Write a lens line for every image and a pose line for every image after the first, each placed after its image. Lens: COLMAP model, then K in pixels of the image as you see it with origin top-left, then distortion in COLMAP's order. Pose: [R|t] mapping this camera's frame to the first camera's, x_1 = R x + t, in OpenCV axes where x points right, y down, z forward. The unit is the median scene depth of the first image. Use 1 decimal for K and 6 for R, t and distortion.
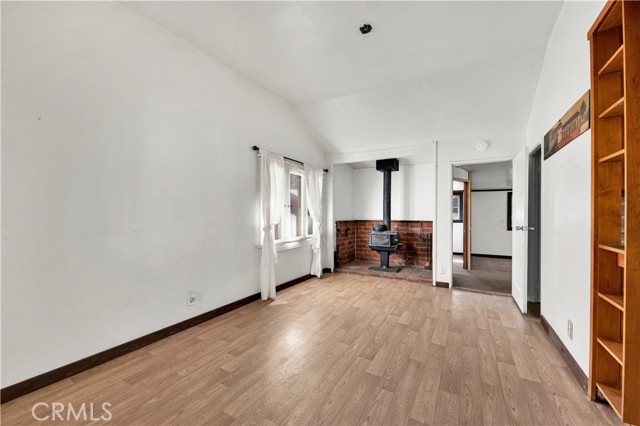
lens RADIAL K [[253.8, 0, 319.8], [0, 253.8, 213.2], [0, 0, 1]] dist [-0.011439, -0.000170]
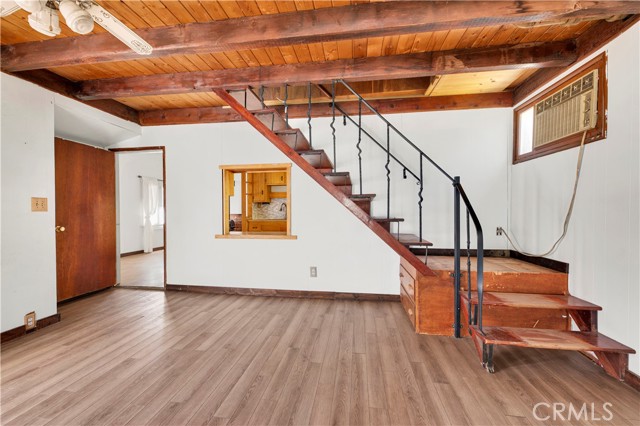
lens RADIAL K [[253.8, 0, 319.9], [0, 253.8, 213.8], [0, 0, 1]] dist [-0.011439, -0.000170]
pose [[0.925189, -0.009371, 0.379392, 0.183590], [0.005251, 0.999915, 0.011894, 0.005757], [-0.379471, -0.009012, 0.925160, -0.840136]]
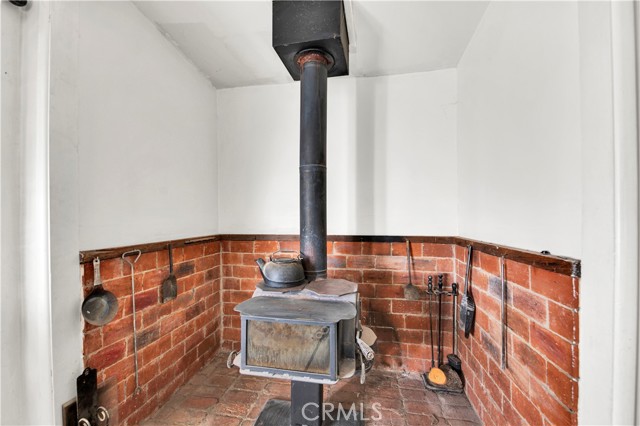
lens RADIAL K [[253.8, 0, 320.9], [0, 253.8, 215.6], [0, 0, 1]] dist [-0.011439, -0.000170]
pose [[0.943707, -0.002546, 0.330772, 0.173430], [0.003369, 0.999992, -0.001914, 0.002121], [-0.330764, 0.002921, 0.943709, 0.707861]]
